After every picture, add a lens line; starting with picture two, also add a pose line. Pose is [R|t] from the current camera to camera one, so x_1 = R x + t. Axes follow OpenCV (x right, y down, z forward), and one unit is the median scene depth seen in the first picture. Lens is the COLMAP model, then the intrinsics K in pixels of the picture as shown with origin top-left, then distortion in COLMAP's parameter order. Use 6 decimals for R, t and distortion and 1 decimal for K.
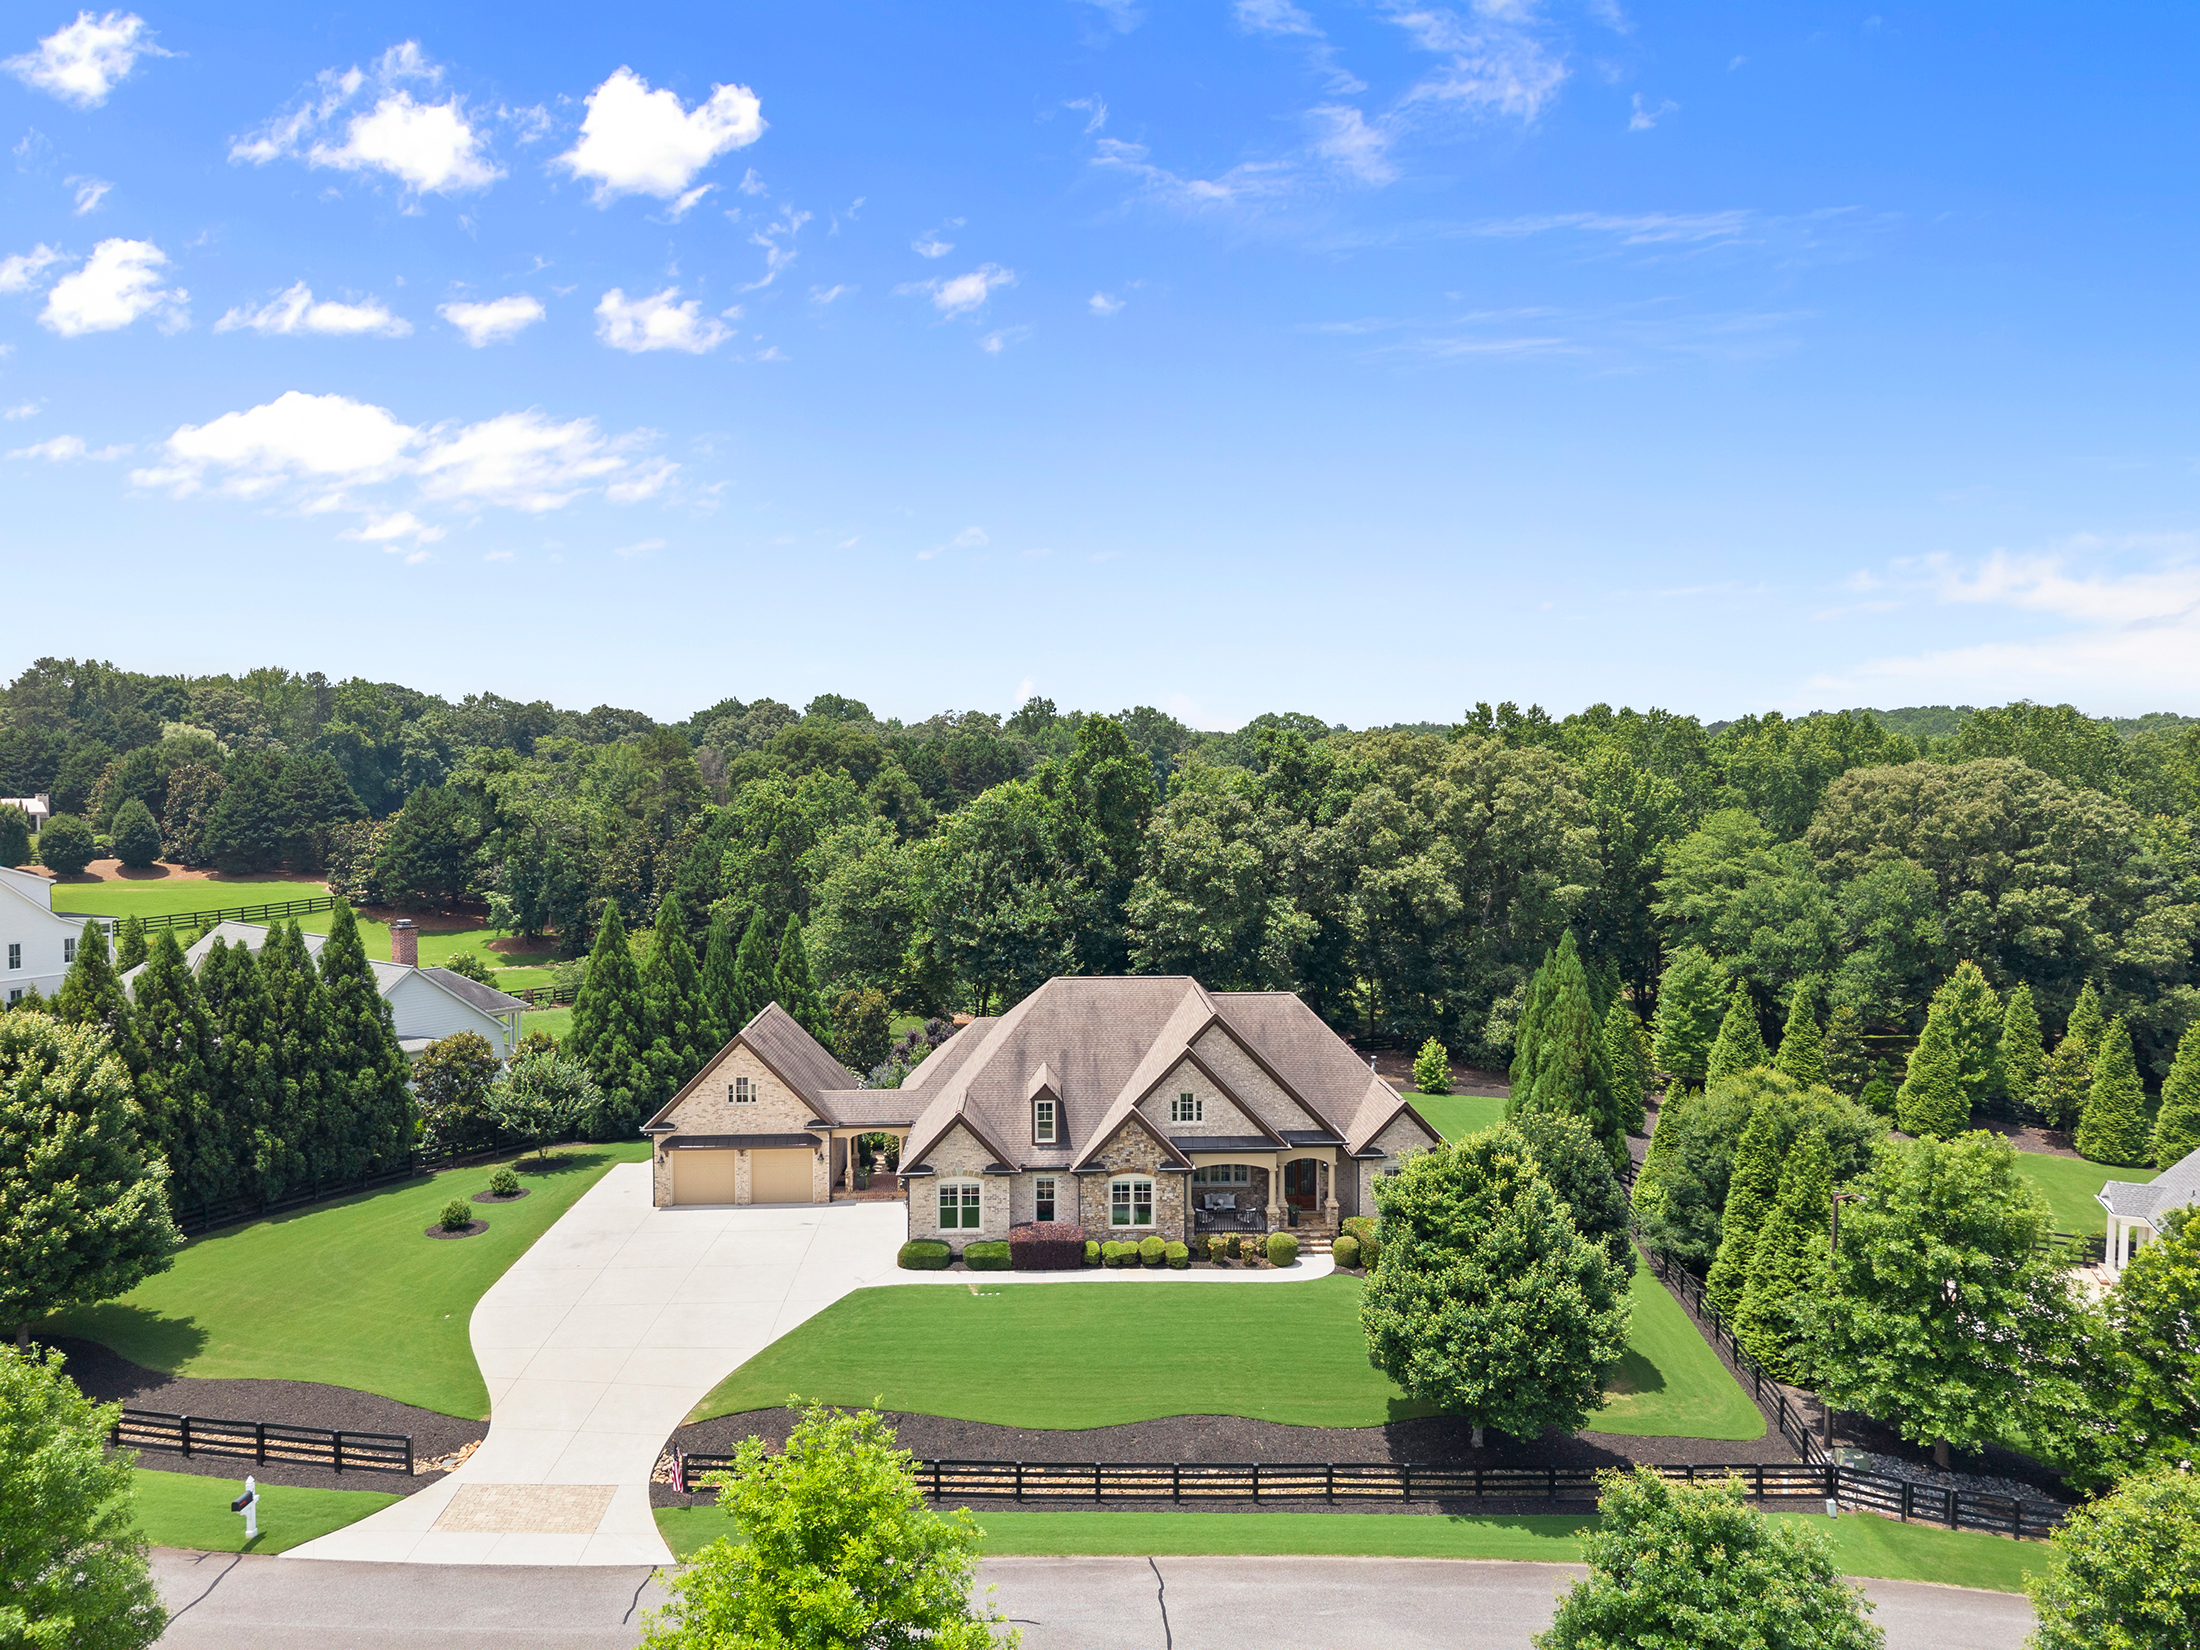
lens RADIAL K [[1467.0, 0, 1100.0], [0, 1467.0, 825.0], [0, 0, 1]] dist [0.032177, -0.030292]
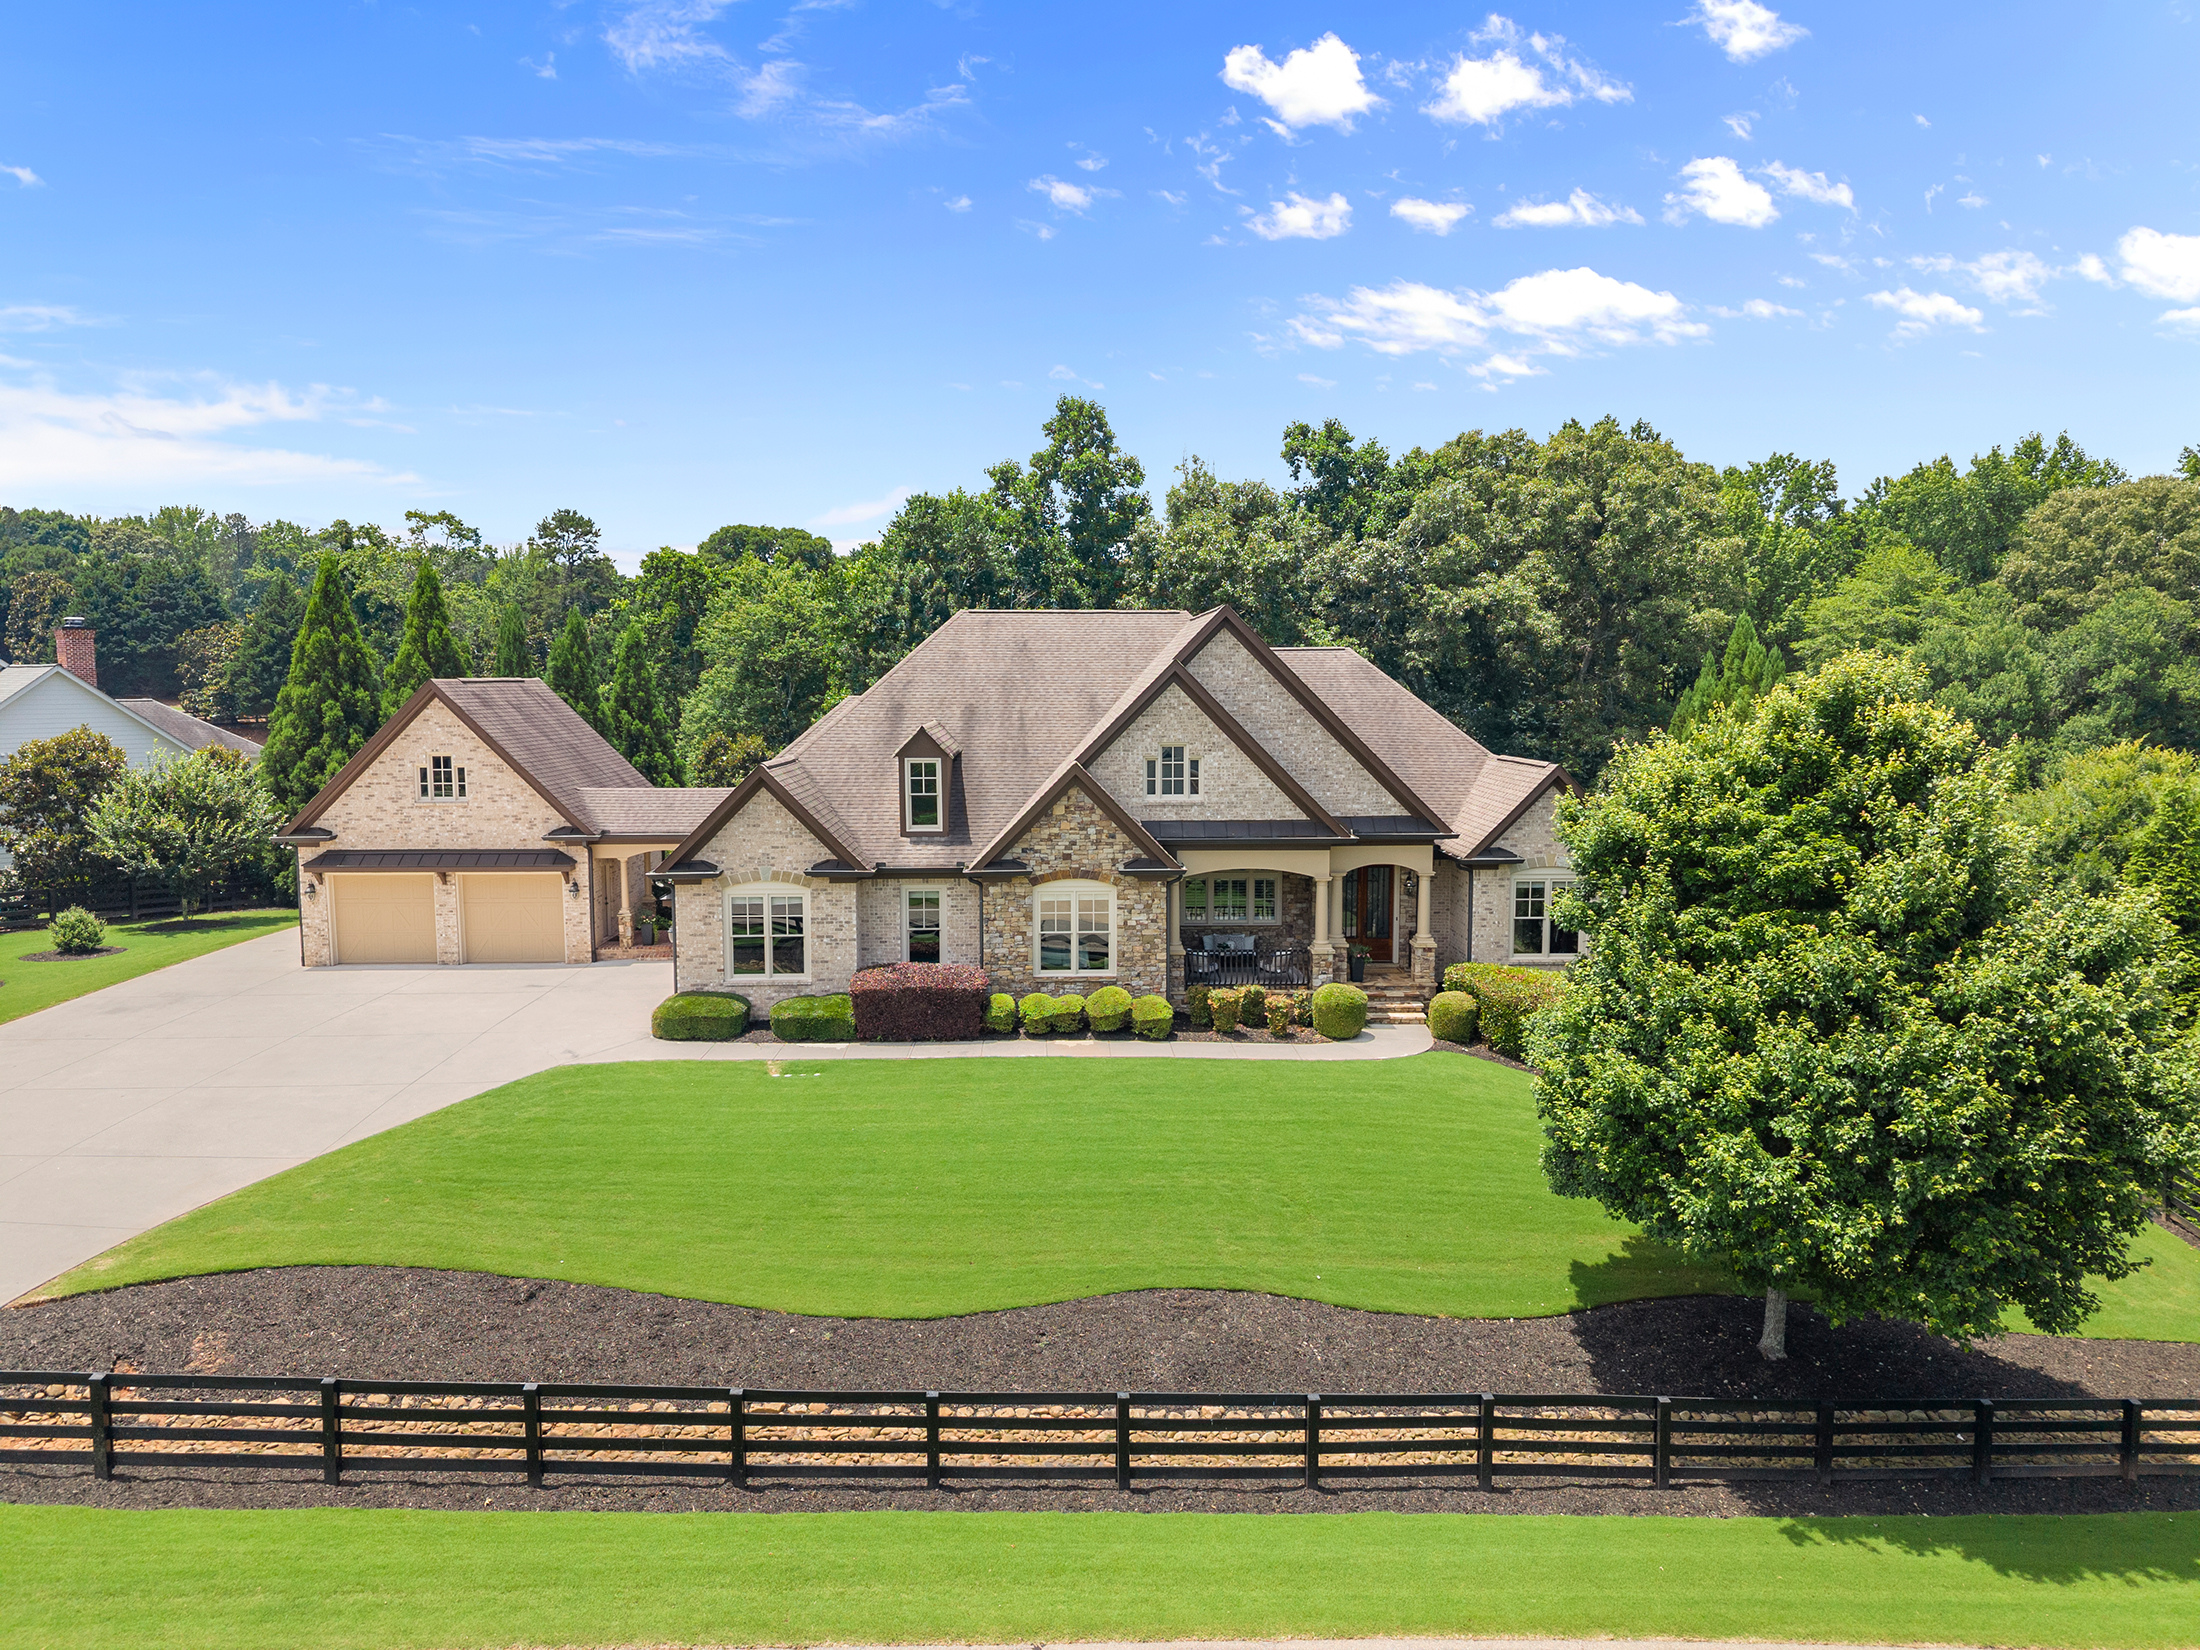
lens RADIAL K [[1467.0, 0, 1100.0], [0, 1467.0, 825.0], [0, 0, 1]] dist [0.032177, -0.030292]
pose [[0.999978, 0.003956, -0.005362, 0.034267], [-0.003652, 0.998450, 0.055535, 0.182896], [0.005574, -0.055514, 0.998442, 0.435247]]
